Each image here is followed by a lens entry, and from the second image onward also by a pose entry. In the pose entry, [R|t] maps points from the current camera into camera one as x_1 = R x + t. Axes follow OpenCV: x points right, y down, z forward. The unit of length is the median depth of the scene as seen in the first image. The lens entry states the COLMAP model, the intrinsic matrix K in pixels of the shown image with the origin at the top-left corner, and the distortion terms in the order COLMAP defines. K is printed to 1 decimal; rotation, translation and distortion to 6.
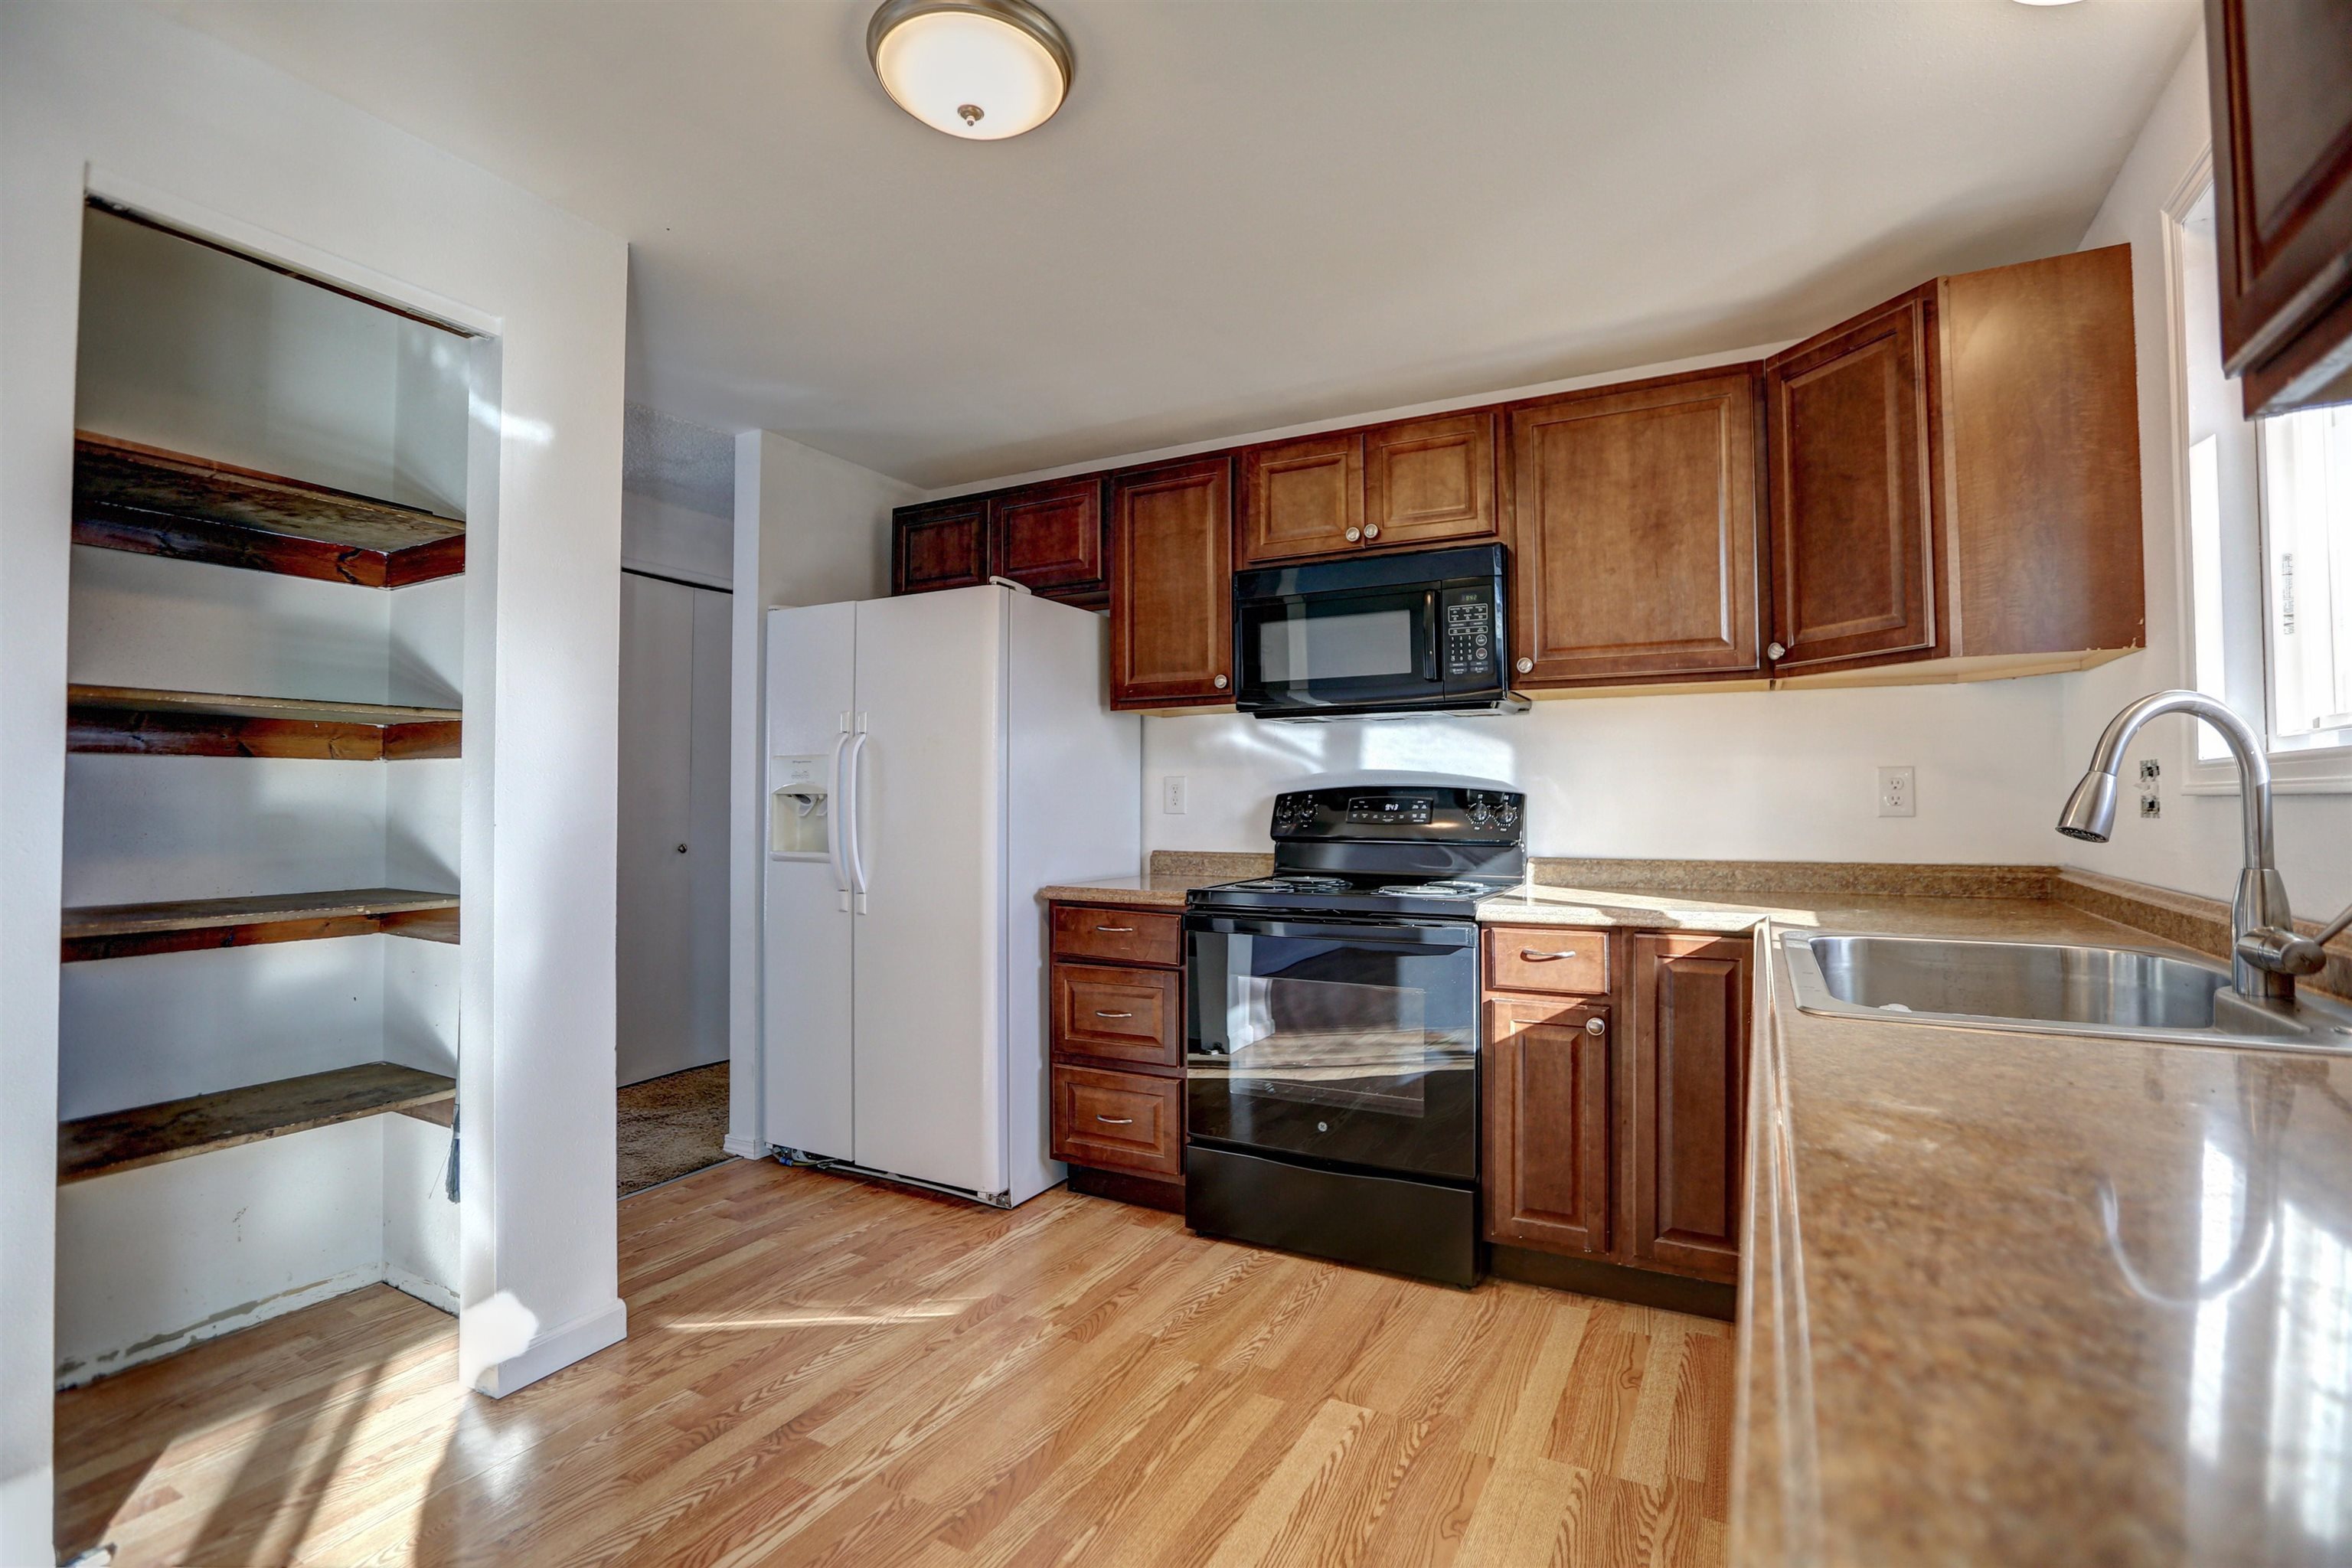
lens RADIAL K [[1058.2, 0, 1175.0], [0, 1058.2, 783.3], [0, 0, 1]] dist [-0.054096, 0.032476]
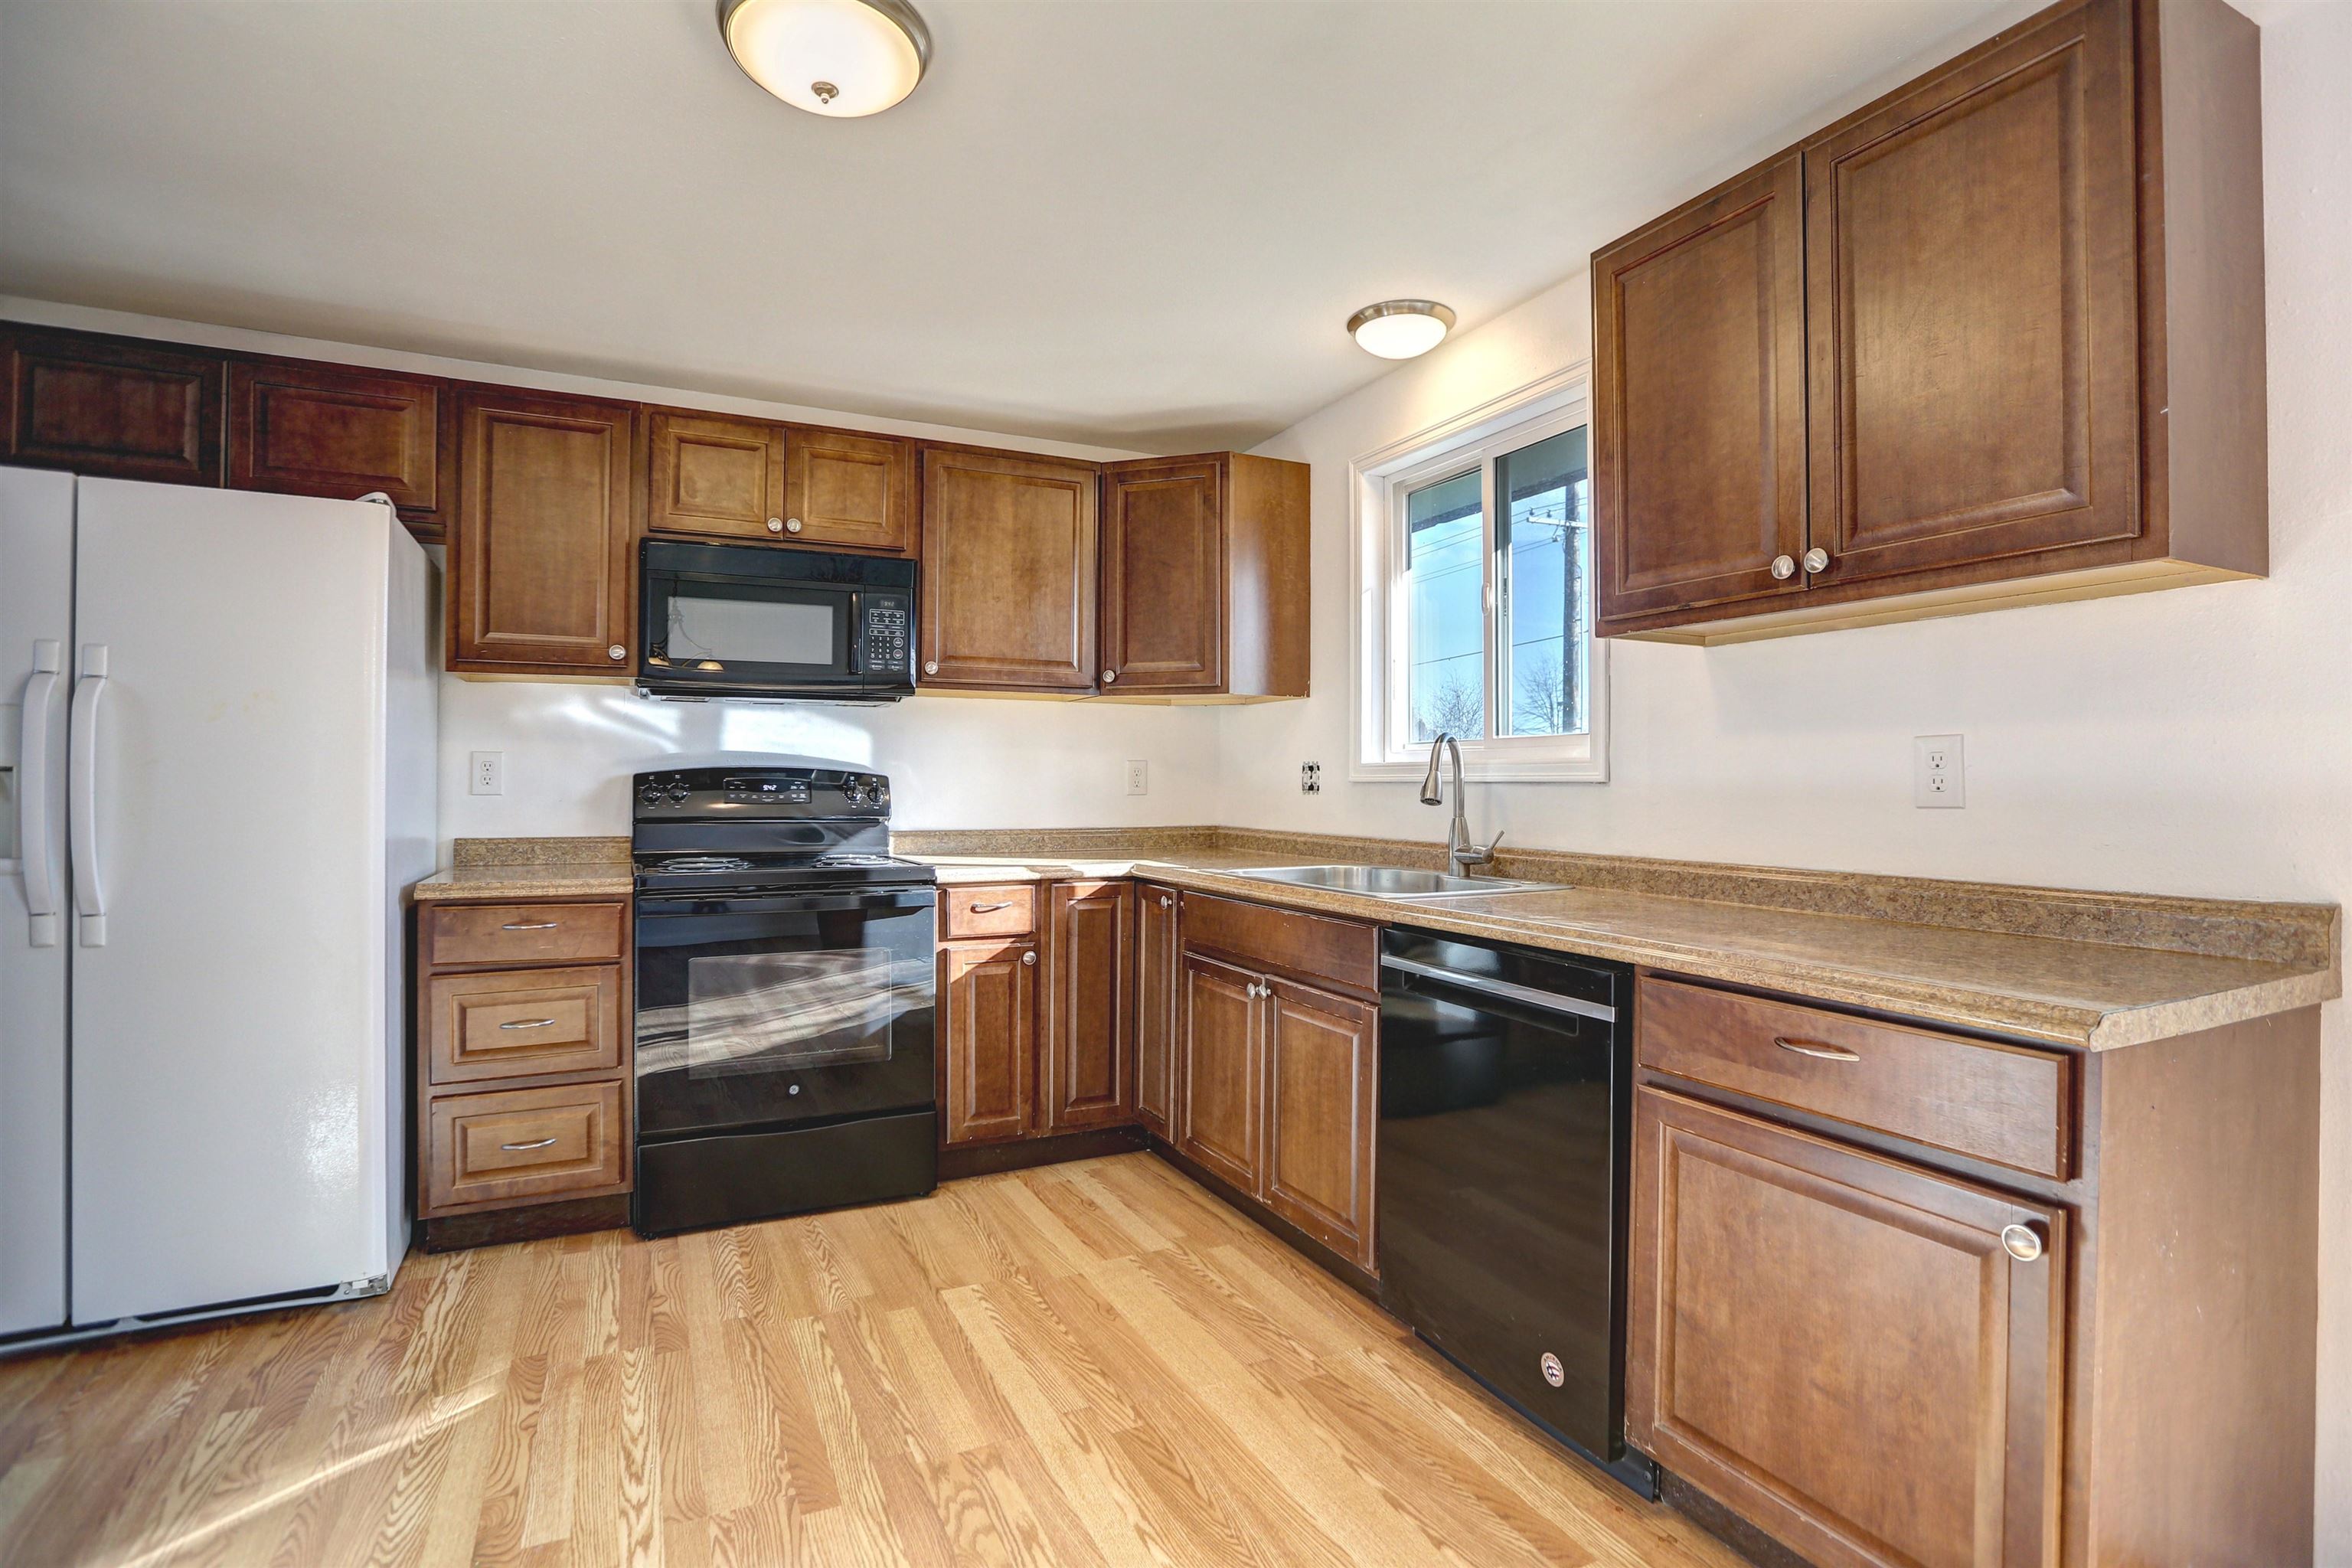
lens RADIAL K [[1089.2, 0, 1131.6], [0, 1089.2, 787.8], [0, 0, 1]] dist [-0.050498, 0.025967]
pose [[0.607305, -0.000209, 0.794469, -0.504190], [-0.017999, 0.999740, 0.014022, 0.001502], [-0.794265, -0.022816, 0.607143, 0.076786]]
